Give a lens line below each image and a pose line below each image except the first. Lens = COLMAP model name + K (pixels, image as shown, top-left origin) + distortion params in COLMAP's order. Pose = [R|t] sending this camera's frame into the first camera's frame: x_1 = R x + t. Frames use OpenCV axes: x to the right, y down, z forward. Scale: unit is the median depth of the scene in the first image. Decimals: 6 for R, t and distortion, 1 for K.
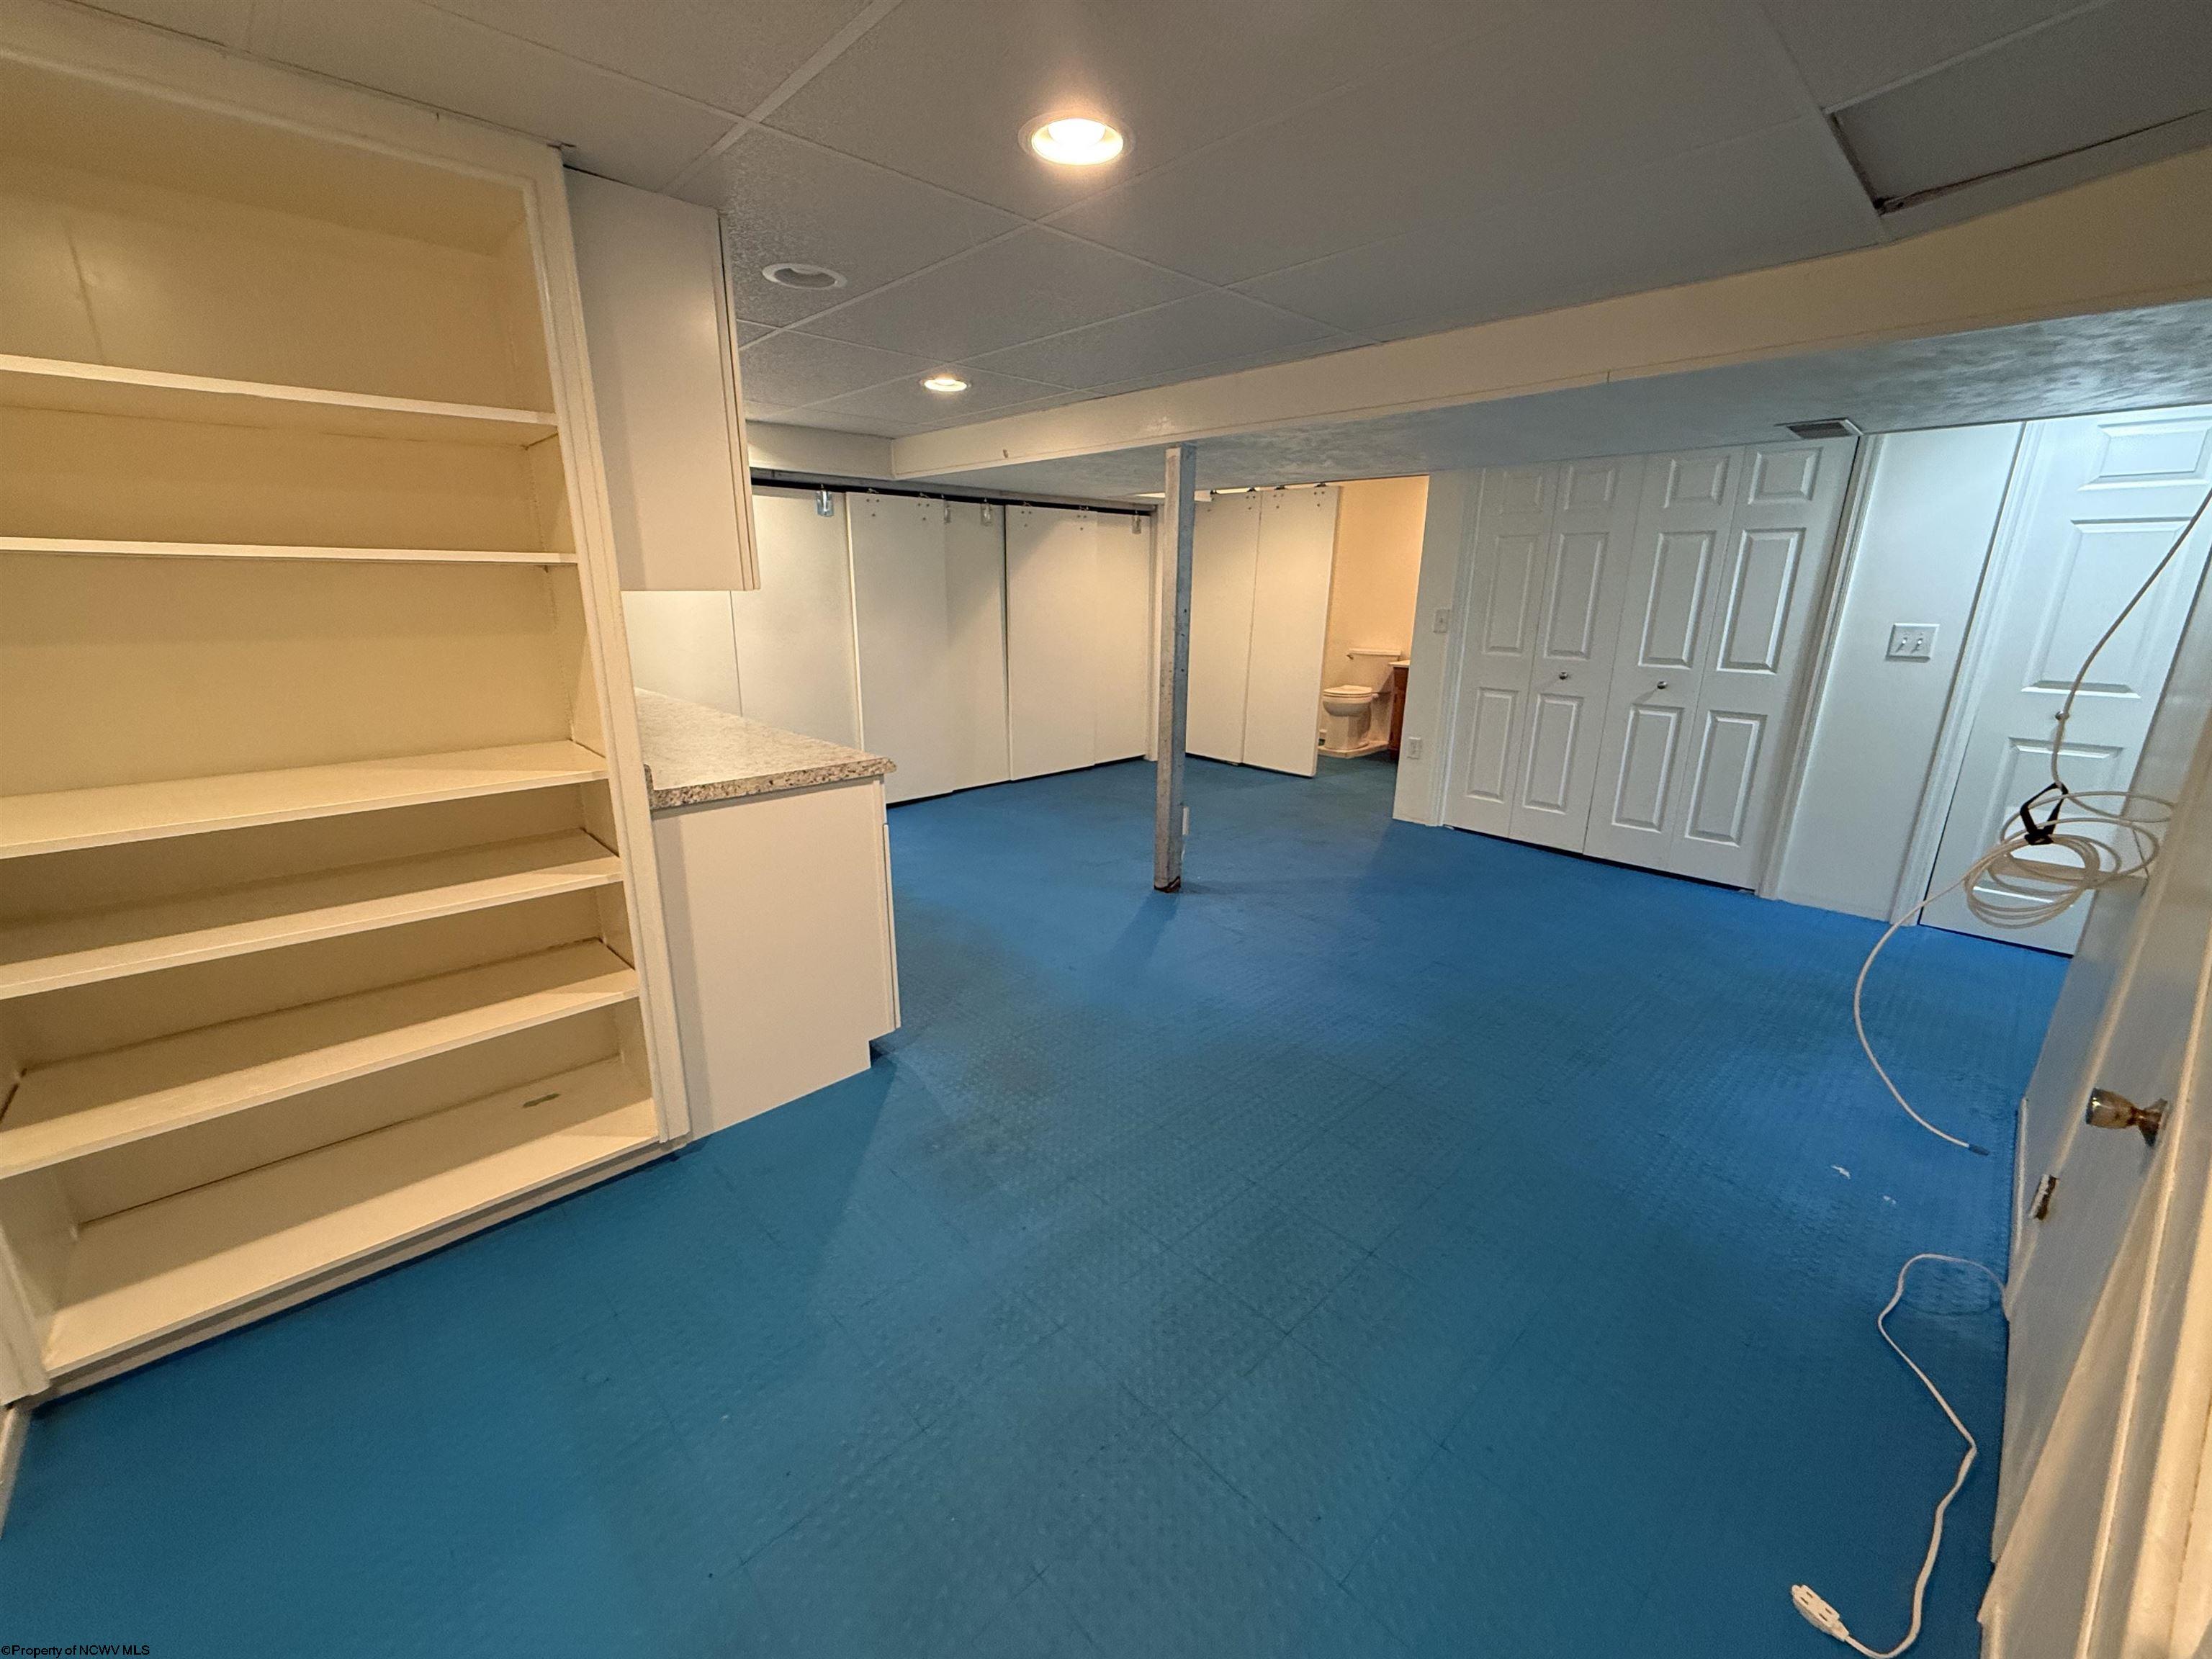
lens RADIAL K [[882.3, 0, 1098.7], [0, 882.3, 829.6], [0, 0, 1]] dist [-0.003081, 0.000023]
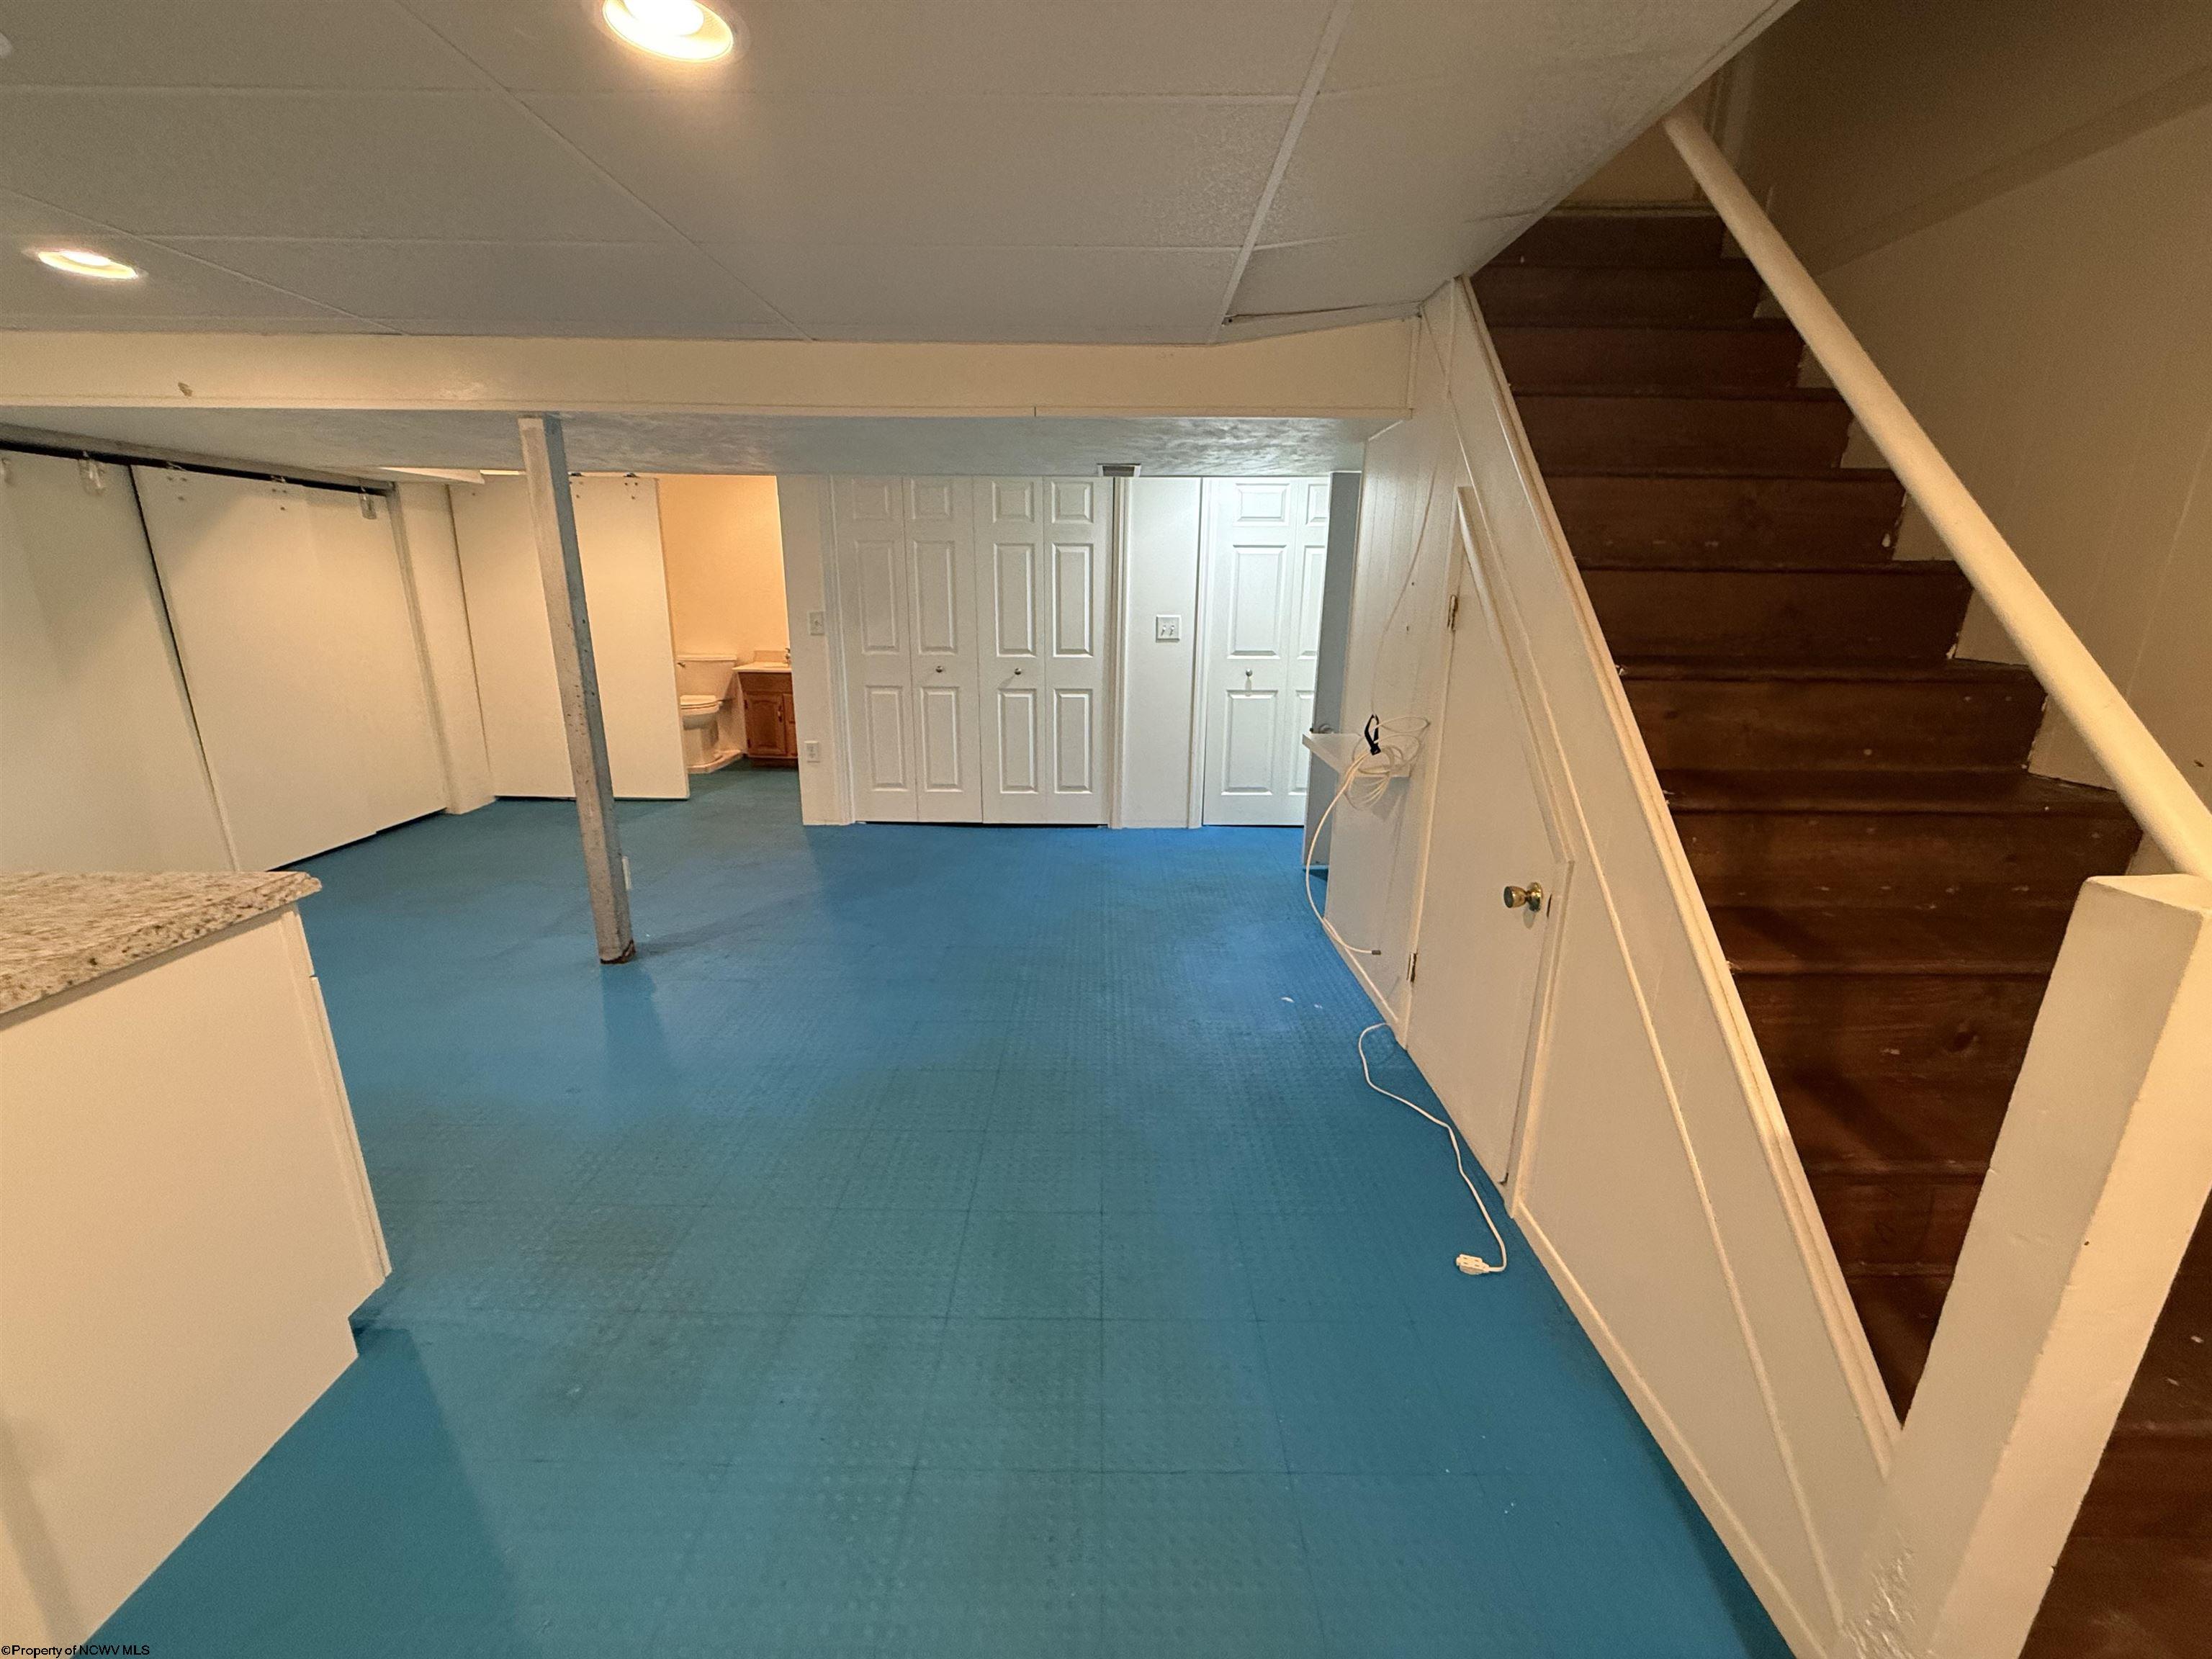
lens RADIAL K [[882.3, 0, 1106.8], [0, 882.3, 827.9], [0, 0, 1]] dist [-0.003081, 0.000023]
pose [[0.684190, -0.193398, 0.703193, -0.166680], [0.194015, 0.977721, 0.080130, -0.030353], [-0.703023, 0.081606, 0.706469, 0.091961]]
